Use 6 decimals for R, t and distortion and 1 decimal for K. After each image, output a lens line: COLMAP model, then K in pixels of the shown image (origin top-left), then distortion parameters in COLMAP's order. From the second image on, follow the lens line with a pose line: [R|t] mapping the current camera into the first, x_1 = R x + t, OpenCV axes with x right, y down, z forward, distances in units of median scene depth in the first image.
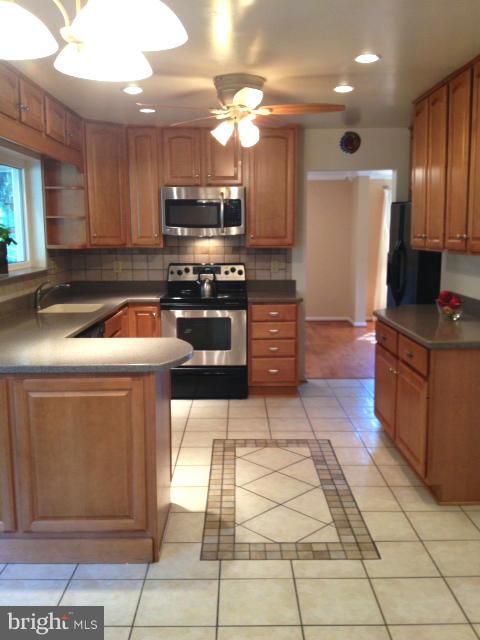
lens RADIAL K [[605.5, 0, 240.0], [0, 605.5, 320.0], [0, 0, 1]] dist [0.189696, -0.420666]
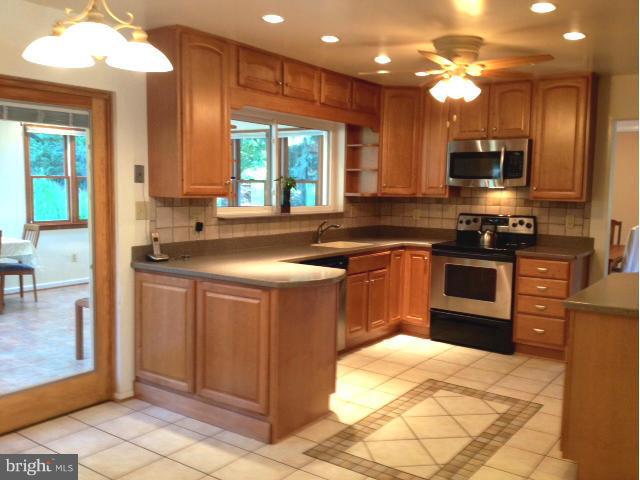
lens RADIAL K [[605.5, 0, 320.0], [0, 605.5, 240.0], [0, 0, 1]] dist [0.189696, -0.420666]
pose [[0.811451, 0.072820, -0.579866, 0.337828], [-0.106584, 0.994006, -0.024324, 0.004202], [0.574619, 0.081542, 0.814349, 0.013655]]
